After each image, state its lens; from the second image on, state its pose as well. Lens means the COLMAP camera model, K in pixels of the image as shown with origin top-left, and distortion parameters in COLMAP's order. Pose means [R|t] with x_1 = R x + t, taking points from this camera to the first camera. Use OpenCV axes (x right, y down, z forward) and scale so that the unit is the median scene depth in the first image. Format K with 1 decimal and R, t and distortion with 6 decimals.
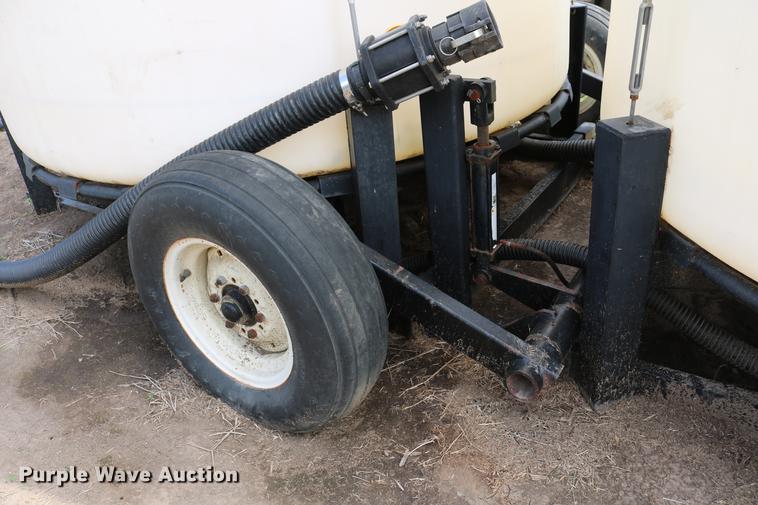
lens RADIAL K [[629.2, 0, 380.0], [0, 629.2, 254.4], [0, 0, 1]] dist [-0.148790, 0.114696]
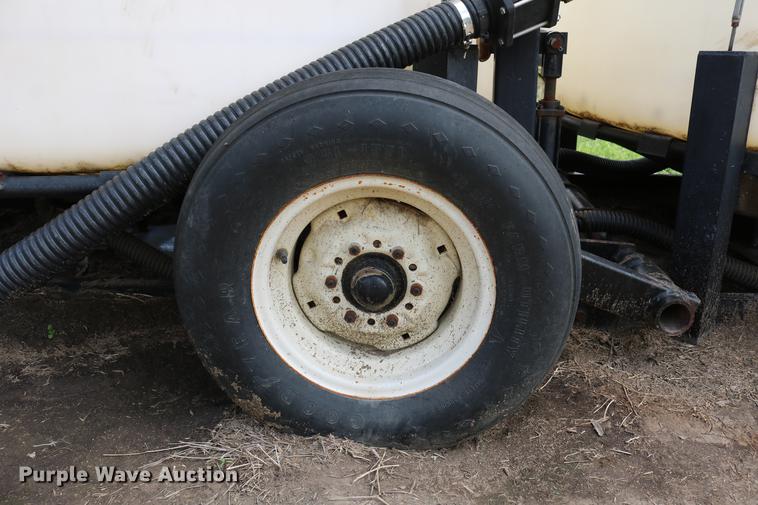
lens RADIAL K [[629.2, 0, 377.5], [0, 629.2, 250.3], [0, 0, 1]] dist [-0.148790, 0.114696]
pose [[0.862049, -0.082880, 0.500002, -0.577908], [0.179448, 0.972544, -0.148176, 0.151564], [-0.473993, 0.217459, 0.853254, 0.347166]]
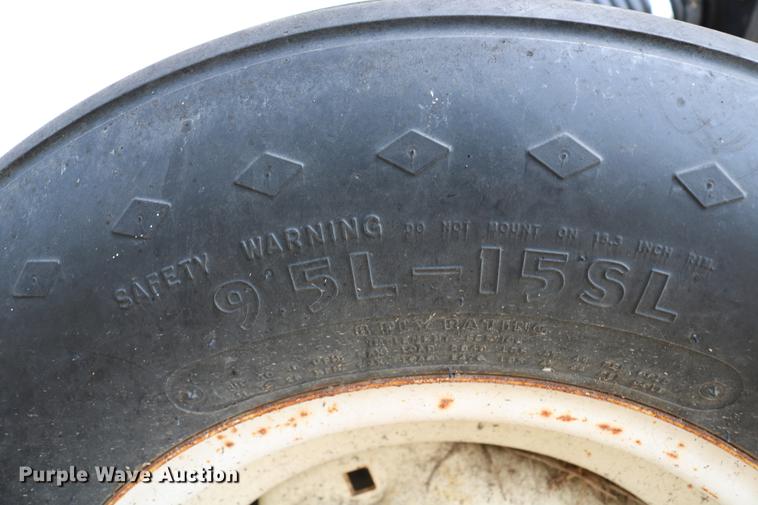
lens RADIAL K [[629.2, 0, 379.5], [0, 629.2, 251.8], [0, 0, 1]] dist [-0.148790, 0.114696]
pose [[0.865813, 0.078724, 0.494137, -0.356920], [0.116199, 0.928914, -0.351592, -0.000035], [-0.486689, 0.361831, 0.795118, 0.766797]]
